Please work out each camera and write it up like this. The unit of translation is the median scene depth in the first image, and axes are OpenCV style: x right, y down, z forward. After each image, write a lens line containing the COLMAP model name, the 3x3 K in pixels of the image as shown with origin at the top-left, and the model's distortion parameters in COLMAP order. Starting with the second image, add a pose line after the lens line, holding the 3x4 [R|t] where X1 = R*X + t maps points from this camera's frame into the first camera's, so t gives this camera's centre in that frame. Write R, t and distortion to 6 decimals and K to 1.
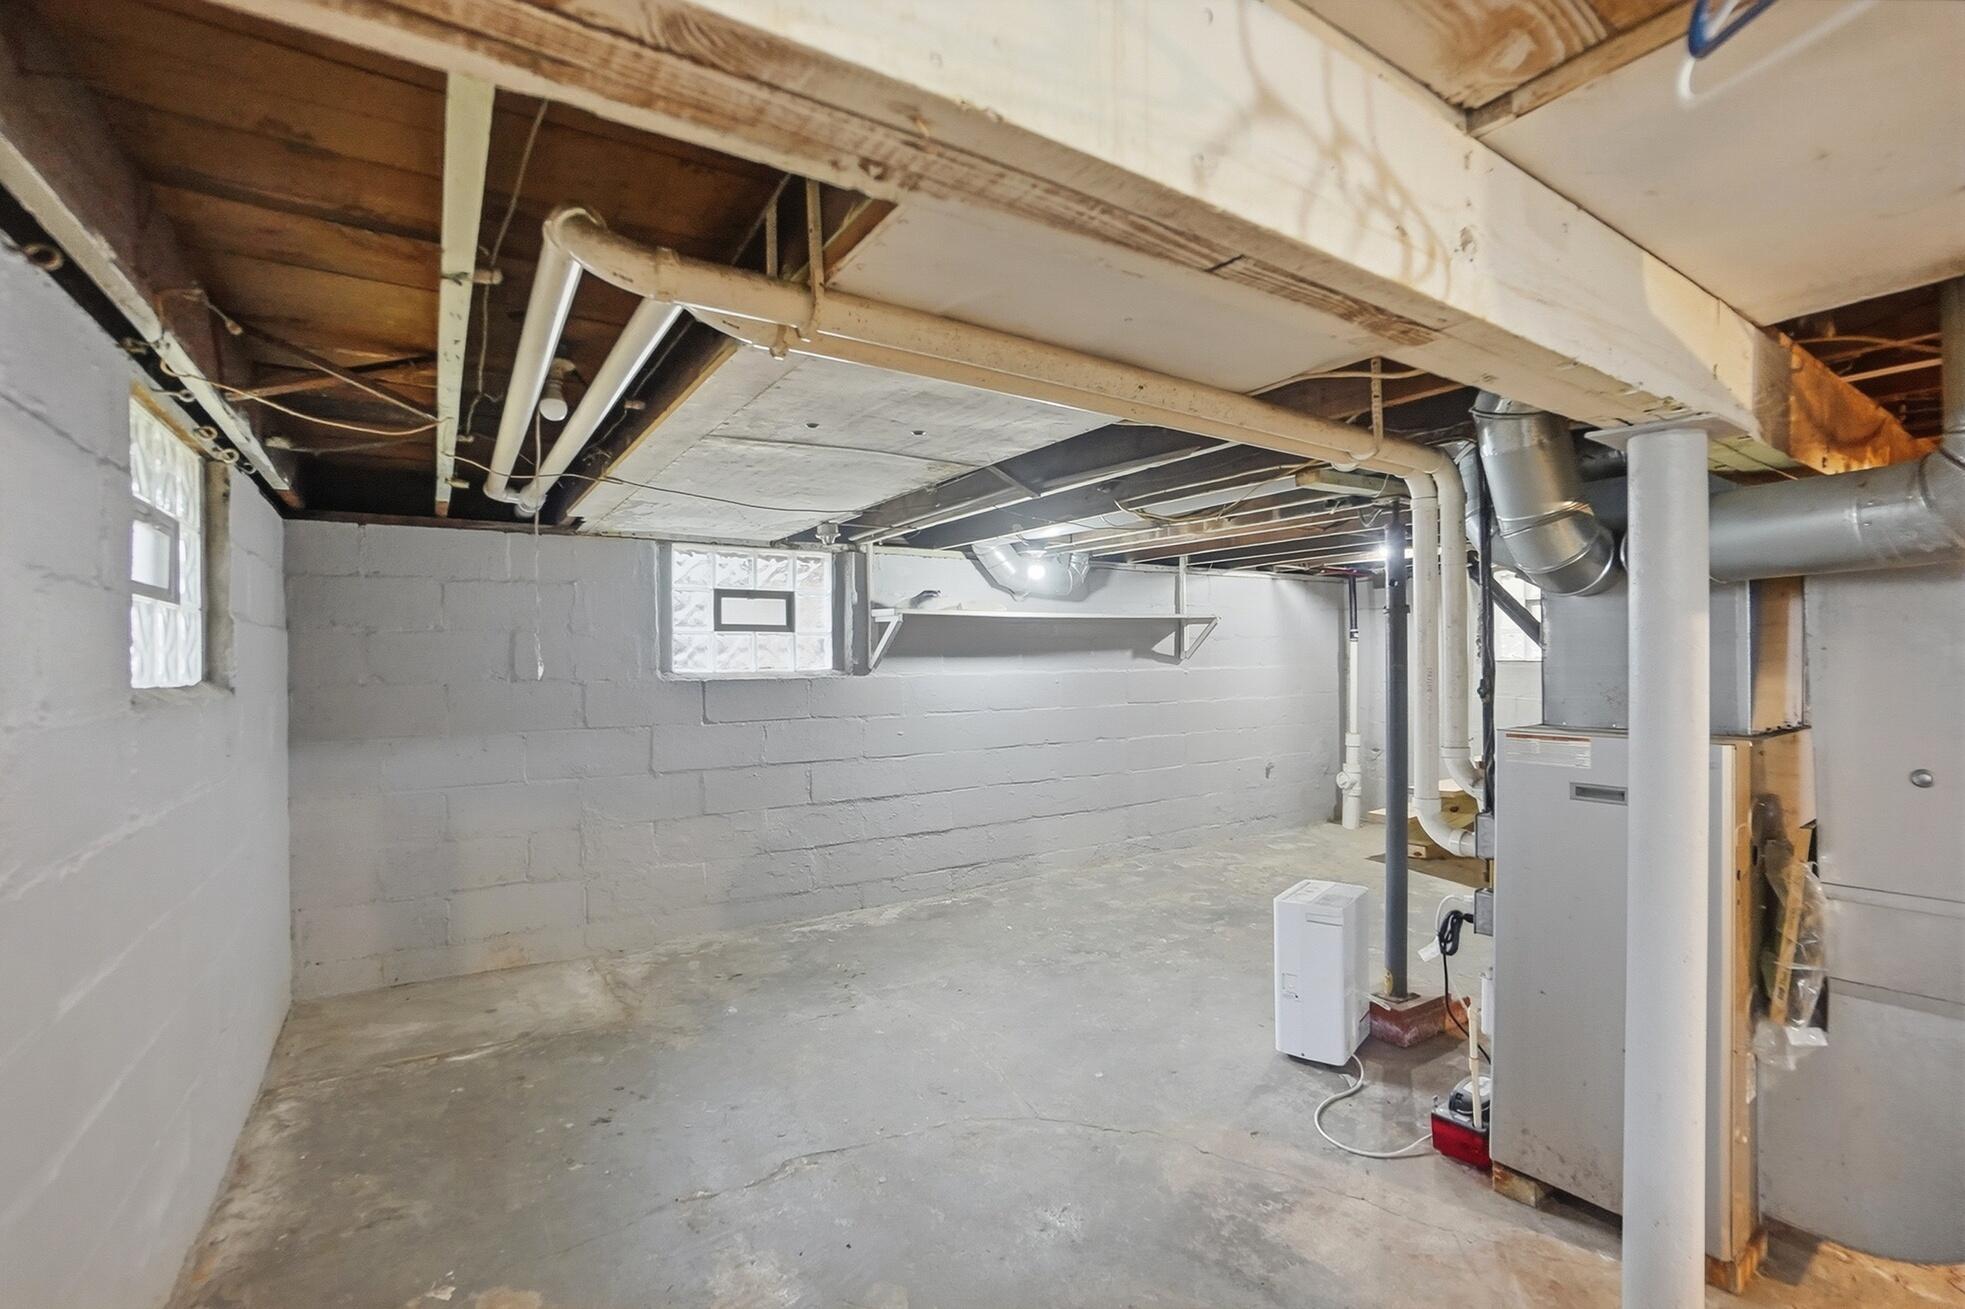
lens RADIAL K [[889.6, 0, 985.5], [0, 889.6, 658.4], [0, 0, 1]] dist [-0.060071, 0.026228]
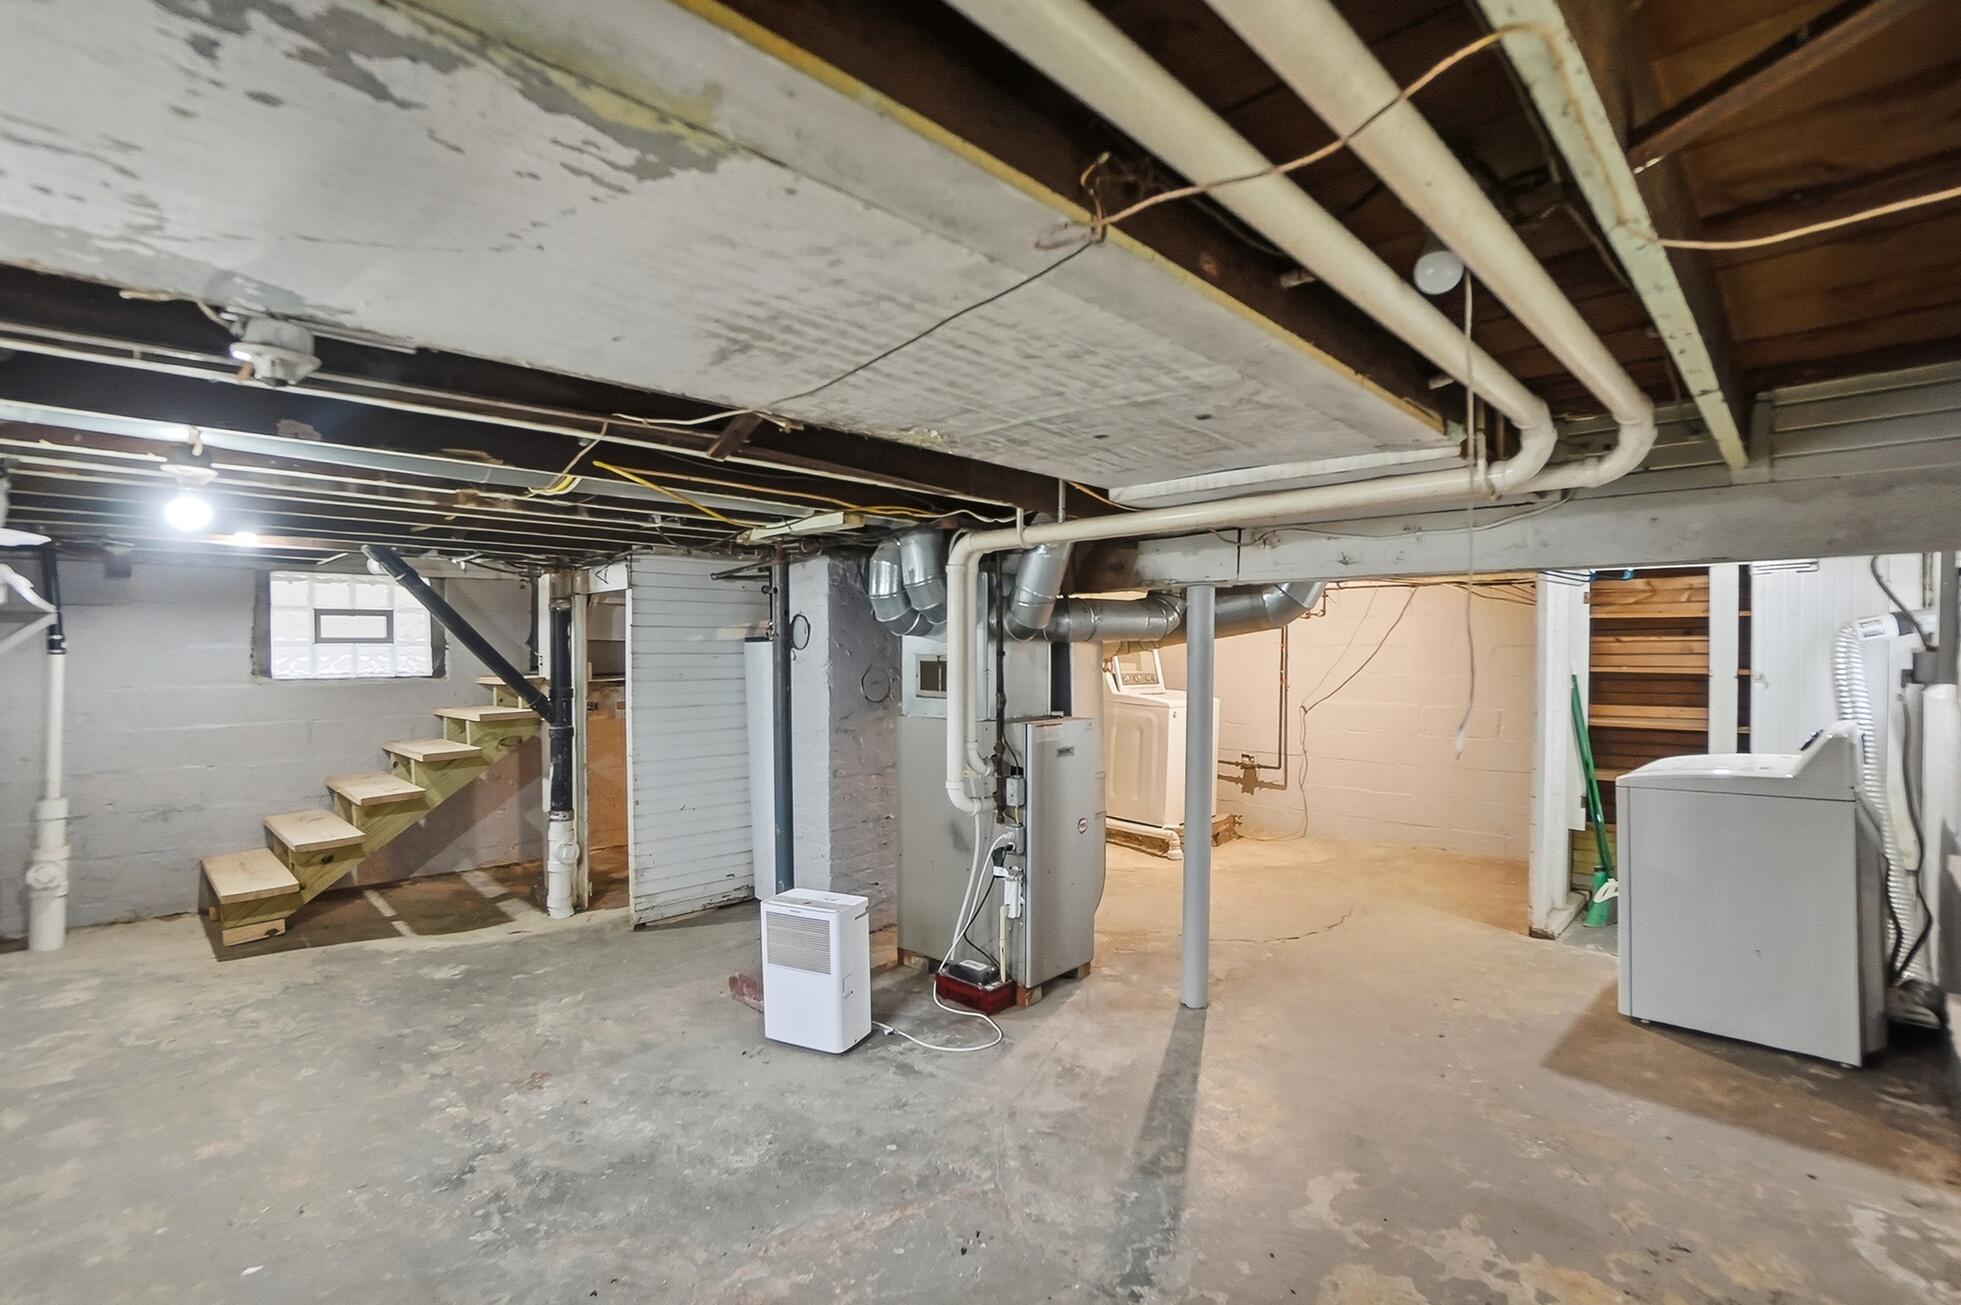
lens RADIAL K [[898.4, 0, 975.8], [0, 898.4, 676.7], [0, 0, 1]] dist [-0.059102, 0.022612]
pose [[-0.226429, -0.015376, 0.973906, -0.571891], [0.003935, 0.999853, 0.016701, -0.019113], [-0.974020, 0.007614, -0.226335, 0.829354]]
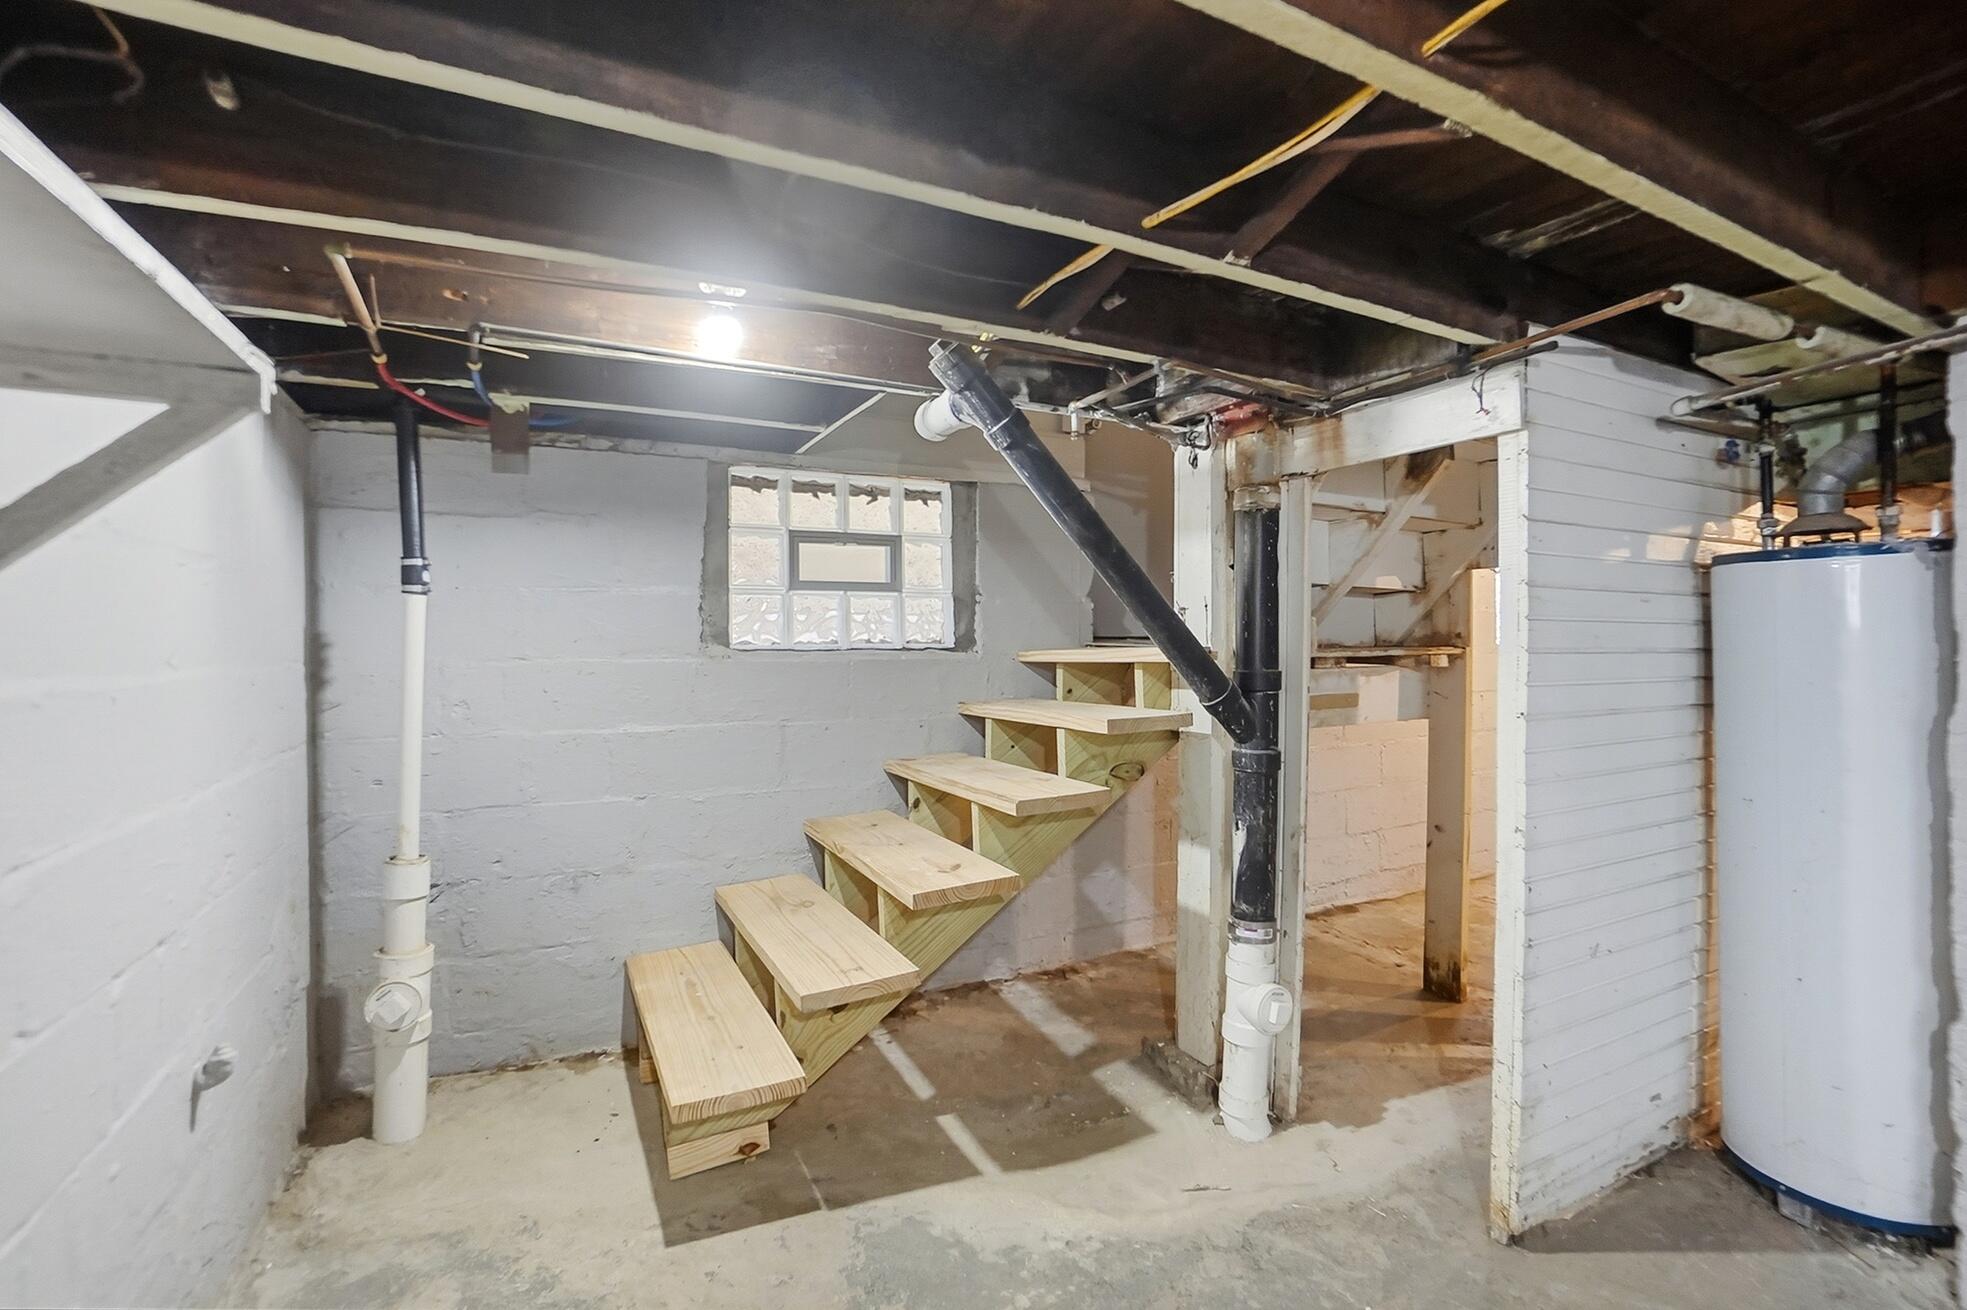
lens RADIAL K [[890.5, 0, 986.5], [0, 890.5, 658.9], [0, 0, 1]] dist [-0.060071, 0.026228]
pose [[0.093038, -0.004262, 0.995653, 0.121960], [0.000288, 0.999991, 0.004254, 0.004711], [-0.995662, -0.000109, 0.093039, 1.225912]]
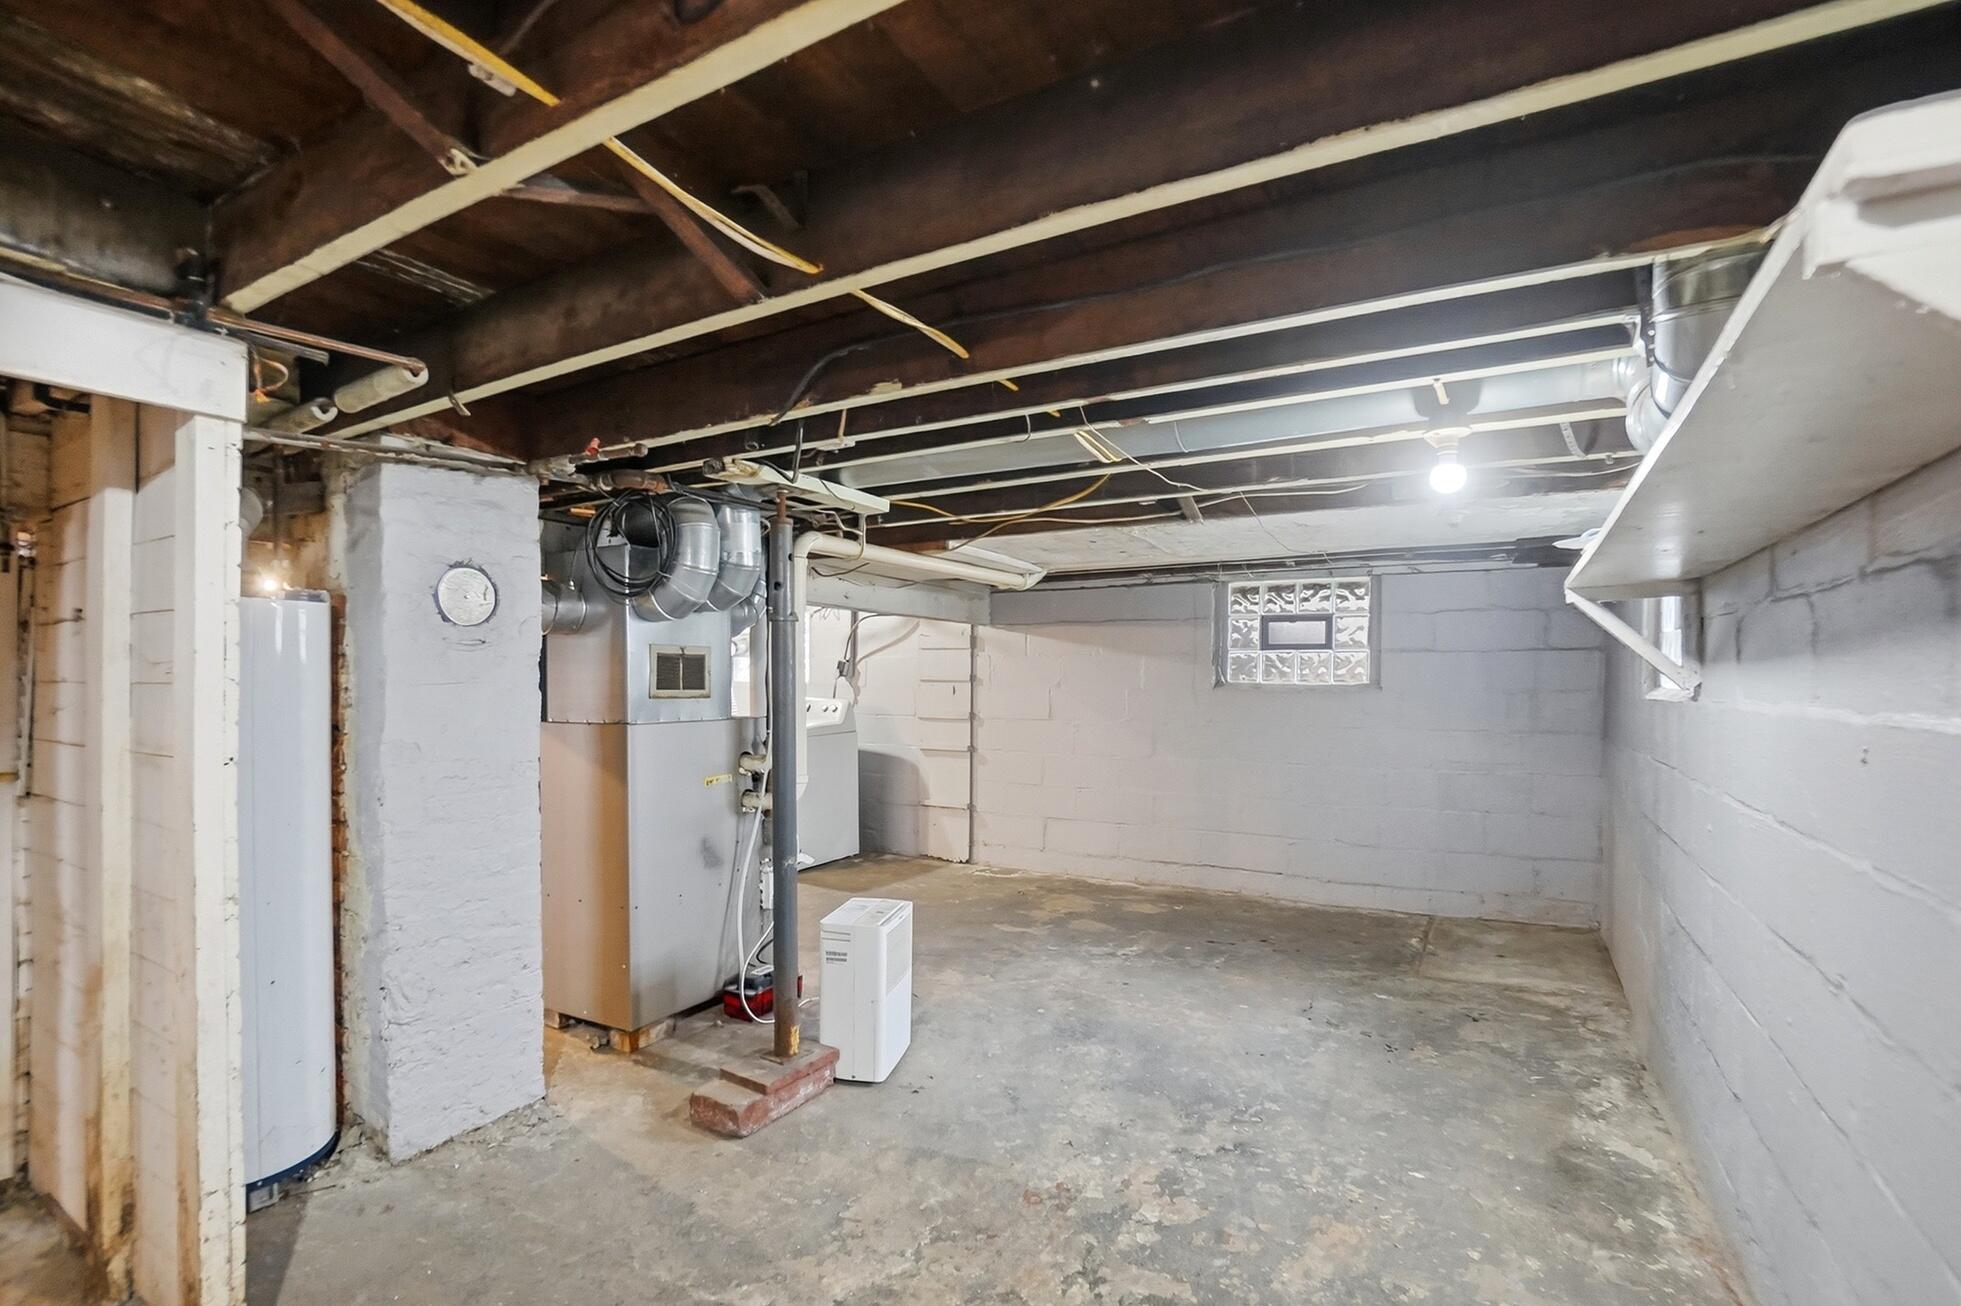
lens RADIAL K [[887.8, 0, 983.5], [0, 887.8, 656.9], [0, 0, 1]] dist [-0.060071, 0.026228]
pose [[-0.890220, -0.004920, -0.455505, 0.570445], [0.005144, 0.999769, -0.020853, -0.000026], [0.455502, -0.020907, -0.889989, 1.542171]]
